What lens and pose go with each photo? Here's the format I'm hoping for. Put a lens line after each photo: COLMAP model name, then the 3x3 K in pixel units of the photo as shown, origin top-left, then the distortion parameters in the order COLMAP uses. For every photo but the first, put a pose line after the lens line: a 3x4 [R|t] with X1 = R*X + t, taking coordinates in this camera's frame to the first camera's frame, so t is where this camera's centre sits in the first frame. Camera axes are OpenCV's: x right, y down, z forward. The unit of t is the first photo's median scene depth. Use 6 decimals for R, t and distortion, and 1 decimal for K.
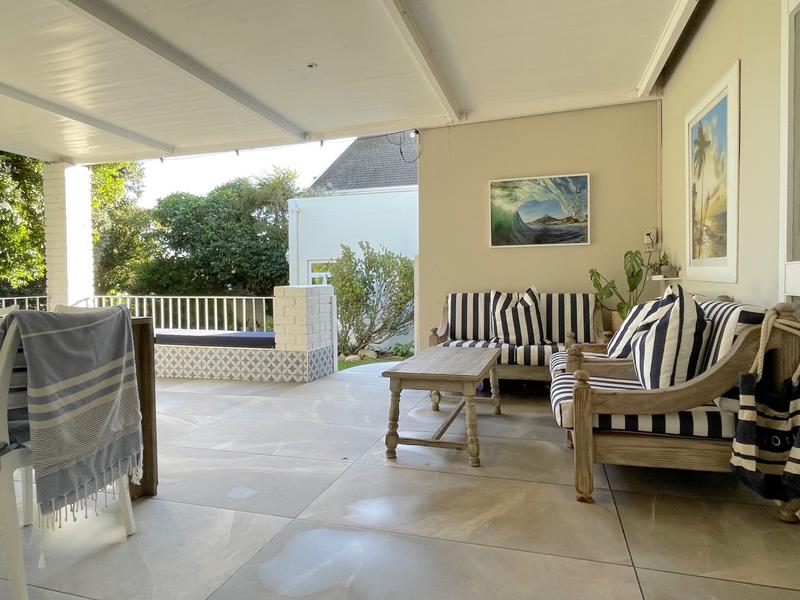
lens RADIAL K [[490.3, 0, 400.0], [0, 490.3, 300.0], [0, 0, 1]] dist [0.015012, 0.000579]
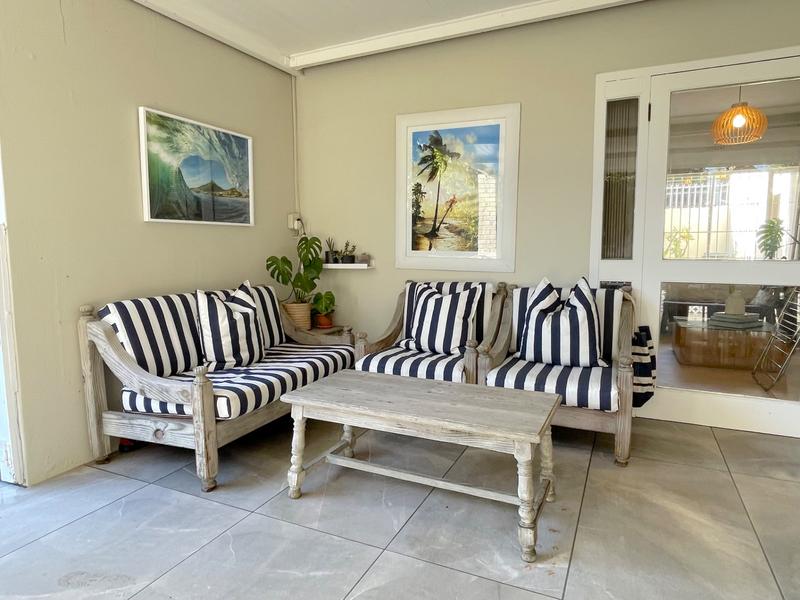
lens RADIAL K [[490.3, 0, 400.0], [0, 490.3, 300.0], [0, 0, 1]] dist [0.015012, 0.000579]
pose [[0.150730, -0.096958, 0.983809, -0.388009], [0.044296, 0.994842, 0.091258, -0.053499], [-0.987582, 0.029823, 0.154247, 0.624595]]
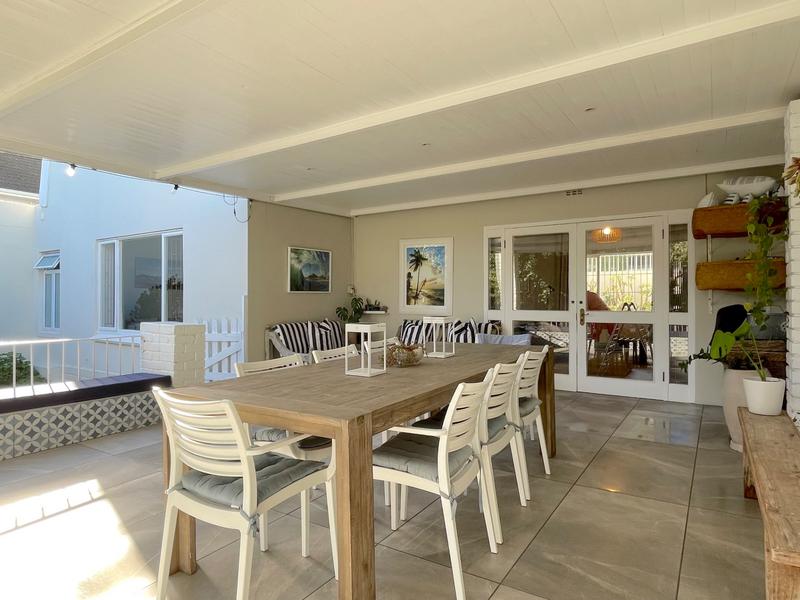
lens RADIAL K [[490.3, 0, 400.0], [0, 490.3, 300.0], [0, 0, 1]] dist [0.015012, 0.000579]
pose [[0.284195, 0.007252, 0.958739, -1.157560], [0.035879, 0.999191, -0.018194, -0.046942], [-0.958095, 0.039569, 0.283704, 0.281589]]
